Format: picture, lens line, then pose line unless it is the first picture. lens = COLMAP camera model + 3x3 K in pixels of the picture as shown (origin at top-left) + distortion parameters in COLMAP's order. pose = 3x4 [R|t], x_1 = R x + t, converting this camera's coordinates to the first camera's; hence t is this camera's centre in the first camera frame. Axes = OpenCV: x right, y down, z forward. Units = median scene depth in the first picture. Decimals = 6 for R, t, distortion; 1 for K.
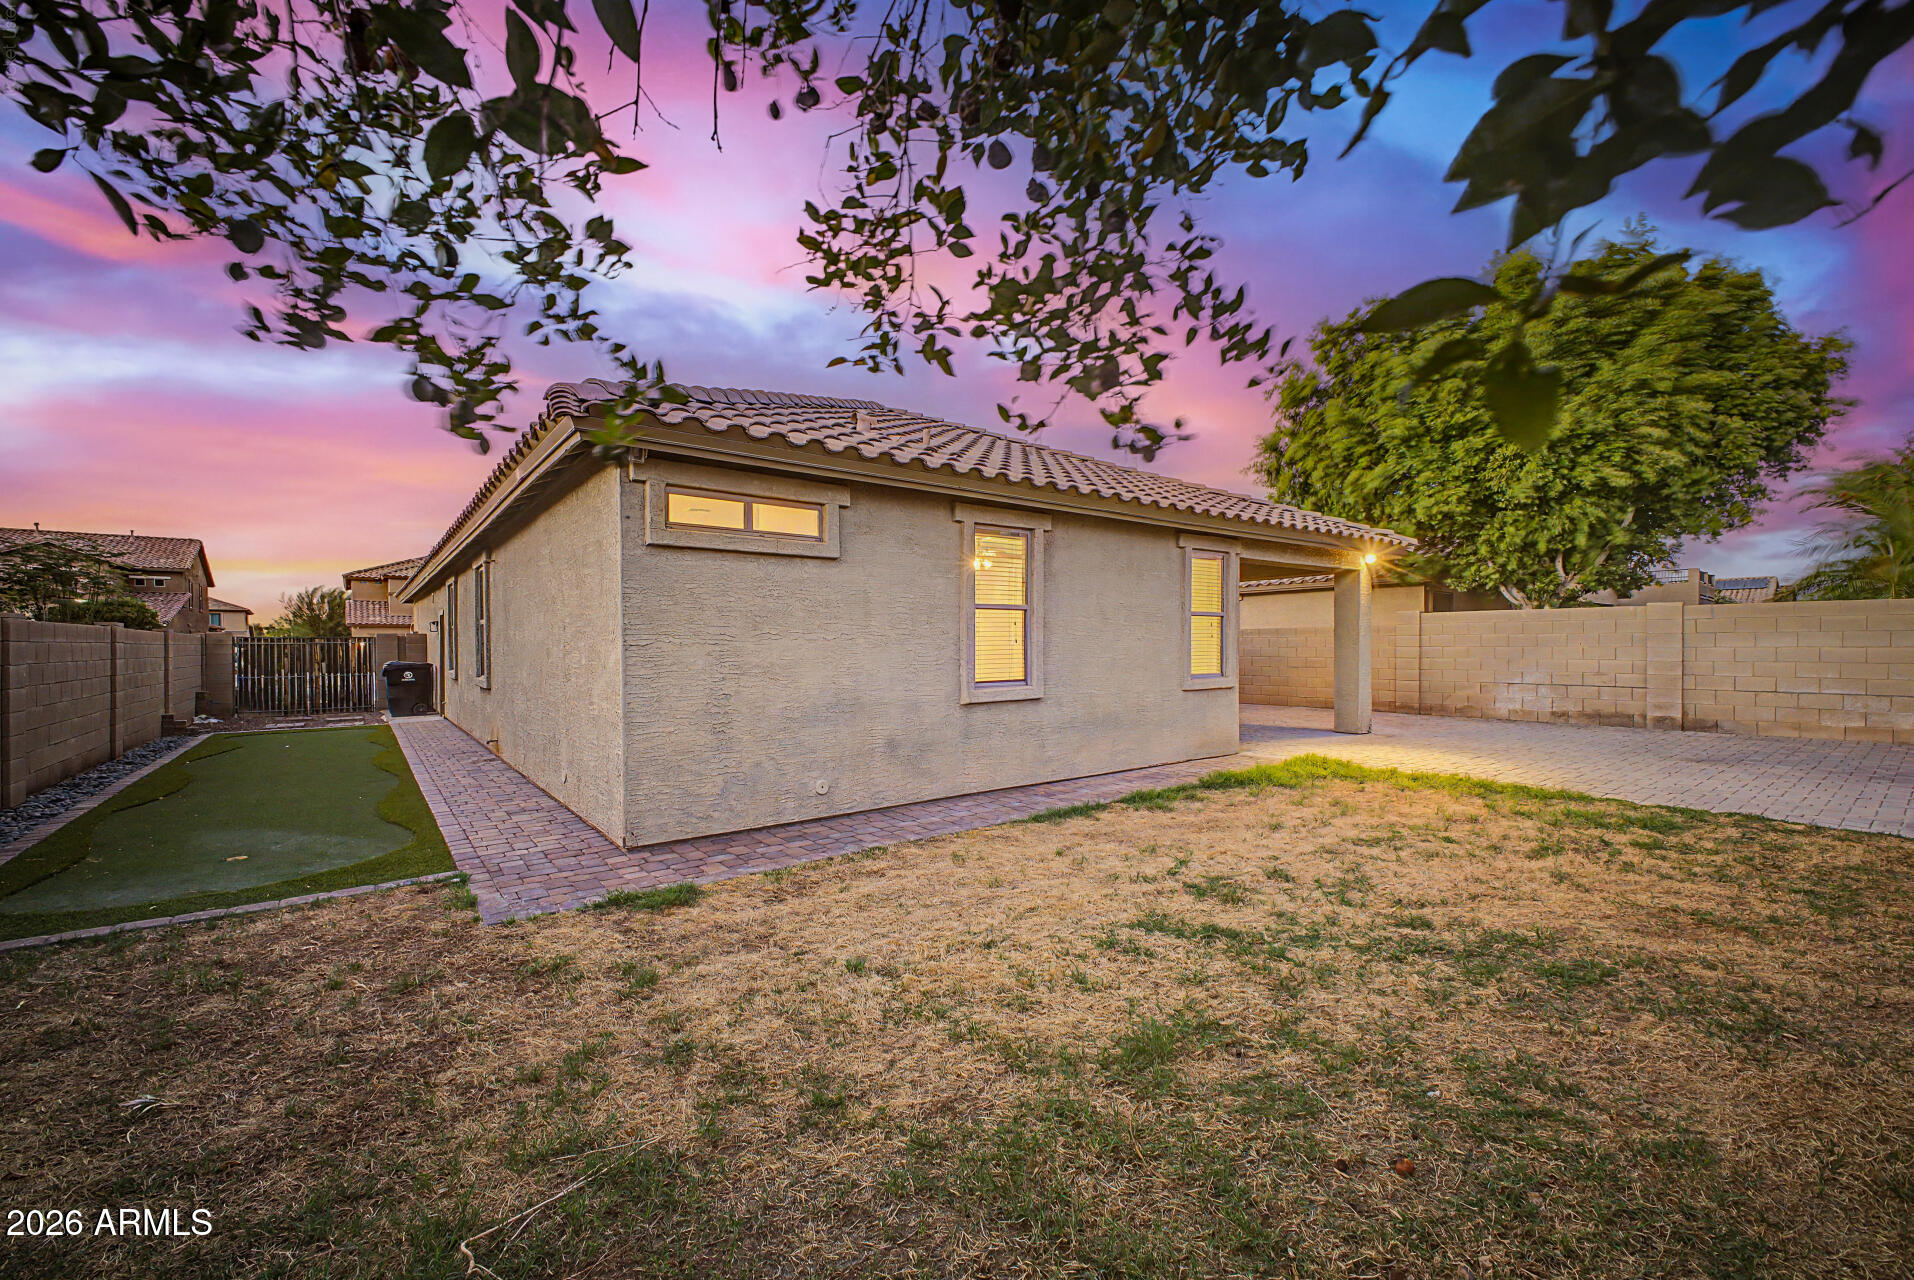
lens RADIAL K [[776.2, 0, 957.0], [0, 776.2, 640.0], [0, 0, 1]] dist [0.001016, -0.000122]
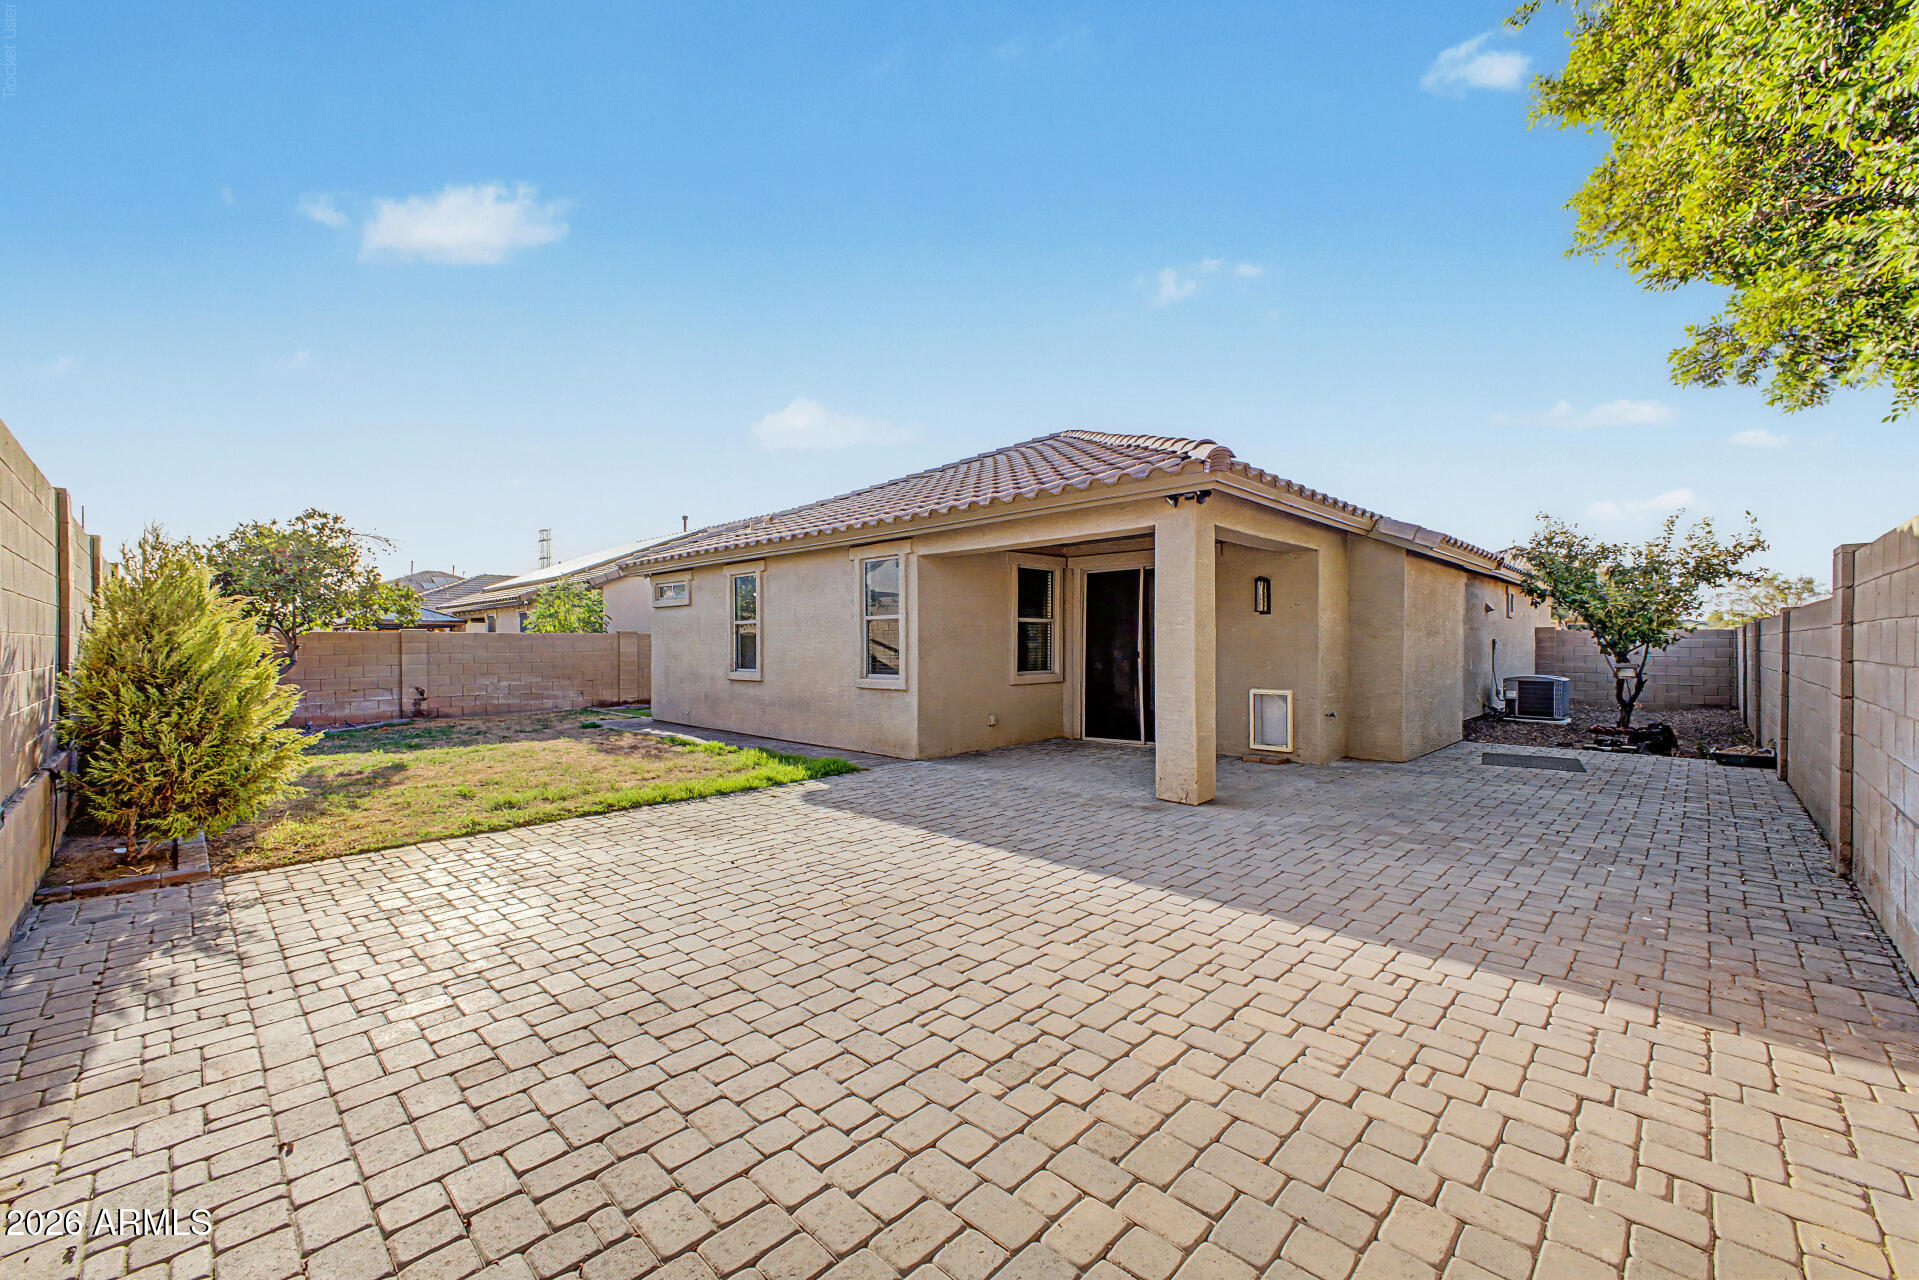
lens RADIAL K [[768.8, 0, 959.5], [0, 768.8, 640.0], [0, 0, 1]] dist [0.000665, 0.000068]
pose [[0.151494, 0.002502, -0.988455, 2.532063], [0.004939, 0.999982, 0.003288, -0.010302], [0.988446, -0.005380, 0.151479, 1.762965]]
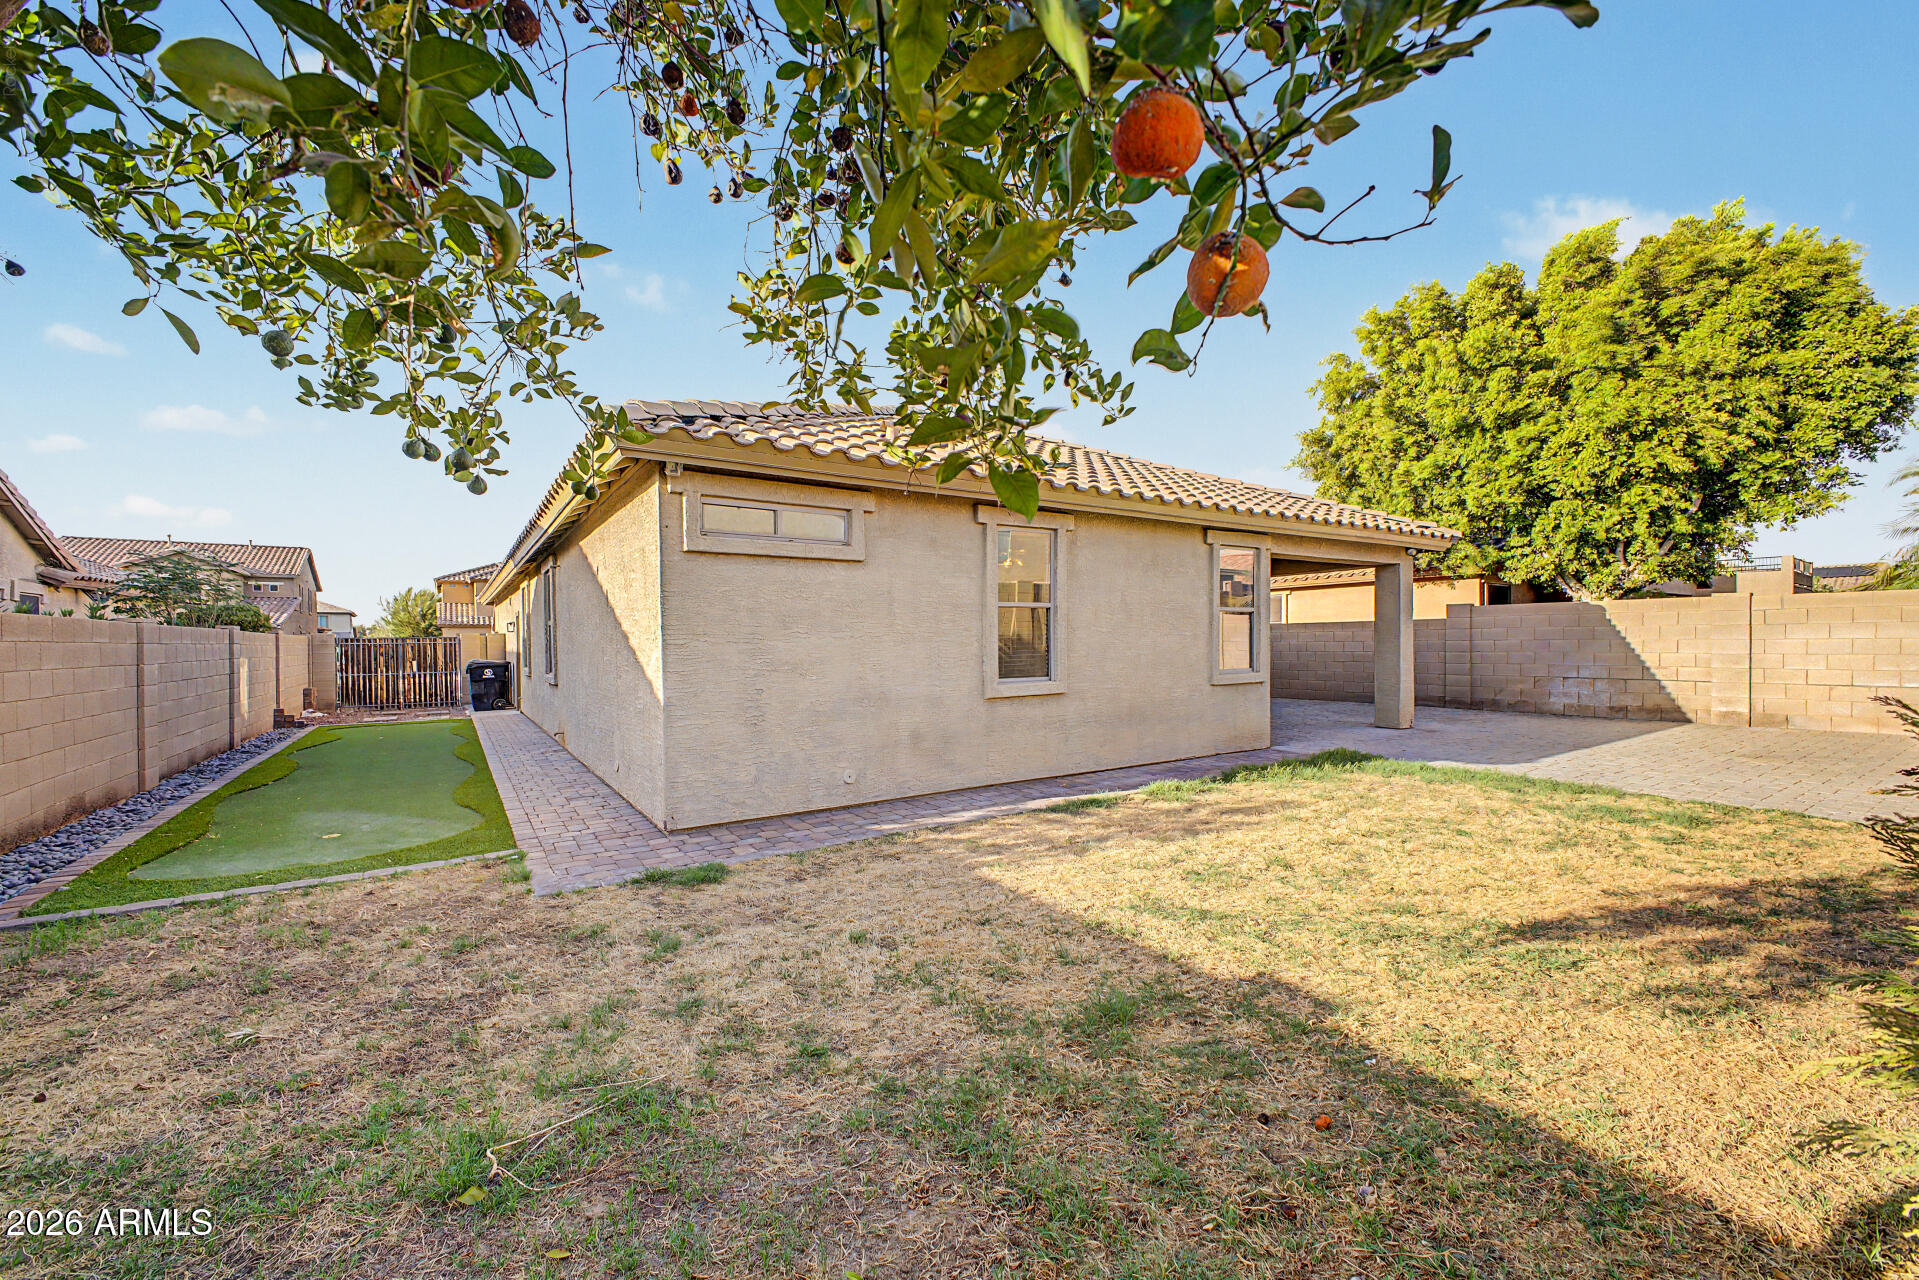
lens RADIAL K [[768.8, 0, 959.5], [0, 768.8, 640.0], [0, 0, 1]] dist [0.000665, 0.000068]
pose [[0.997408, -0.006117, -0.071694, 0.060731], [0.006467, 0.999968, 0.004655, -0.001522], [0.071663, -0.005107, 0.997416, -0.041922]]
